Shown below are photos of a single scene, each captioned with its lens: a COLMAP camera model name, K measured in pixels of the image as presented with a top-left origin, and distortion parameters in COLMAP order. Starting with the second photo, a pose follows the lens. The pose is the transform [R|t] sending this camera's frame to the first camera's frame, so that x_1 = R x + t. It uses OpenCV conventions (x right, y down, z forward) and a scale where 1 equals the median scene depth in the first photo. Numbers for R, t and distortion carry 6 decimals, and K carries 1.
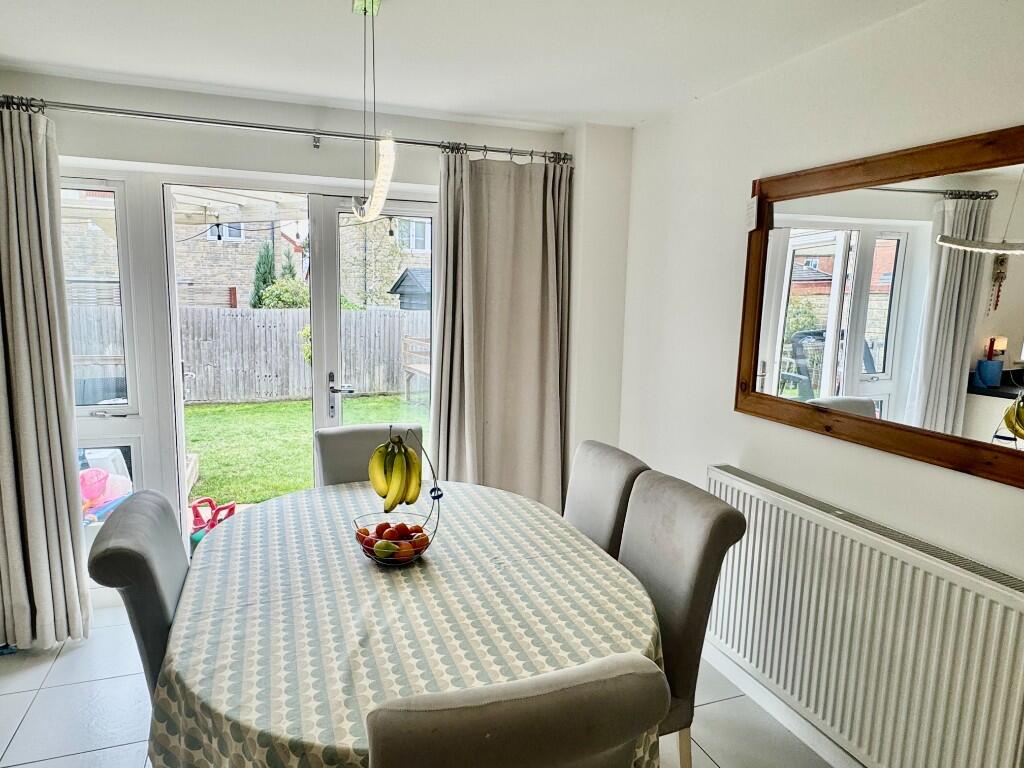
lens RADIAL K [[653.3, 0, 505.2], [0, 653.3, 384.1], [0, 0, 1]] dist [-0.006315, 0.006178]
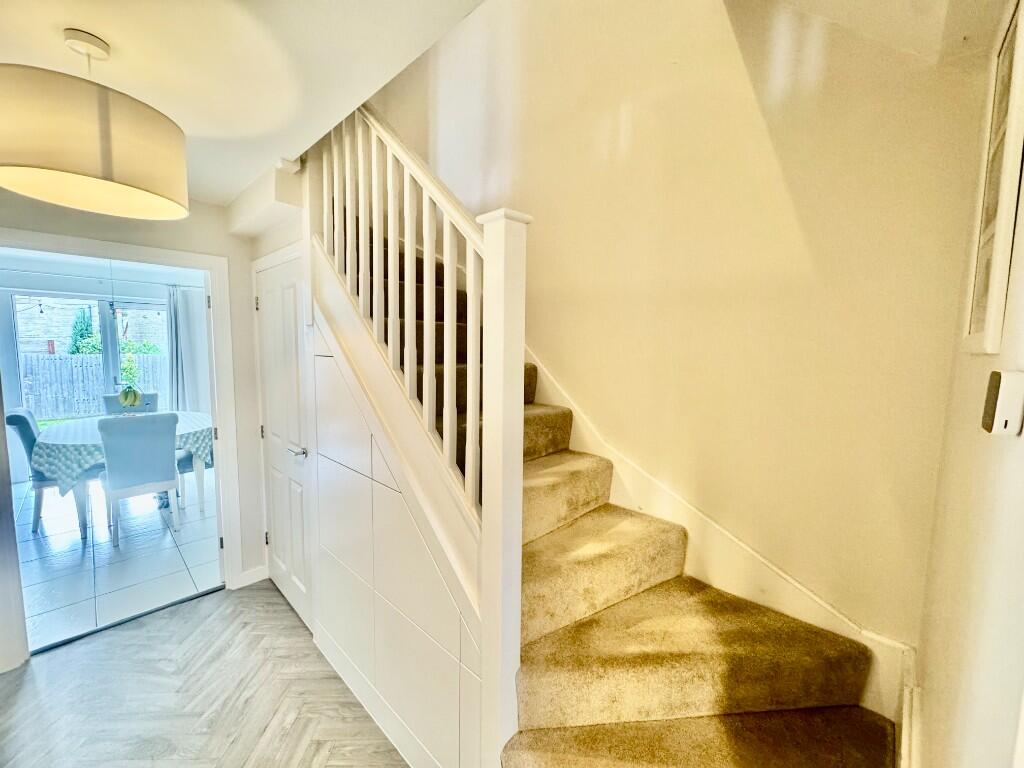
lens RADIAL K [[413.0, 0, 512.7], [0, 413.0, 380.3], [0, 0, 1]] dist [0.000772, 0.000250]
pose [[0.900430, -0.048640, 0.432273, 0.105149], [0.068151, 0.997231, -0.029751, 0.037821], [-0.429629, 0.056249, 0.901252, -0.264579]]
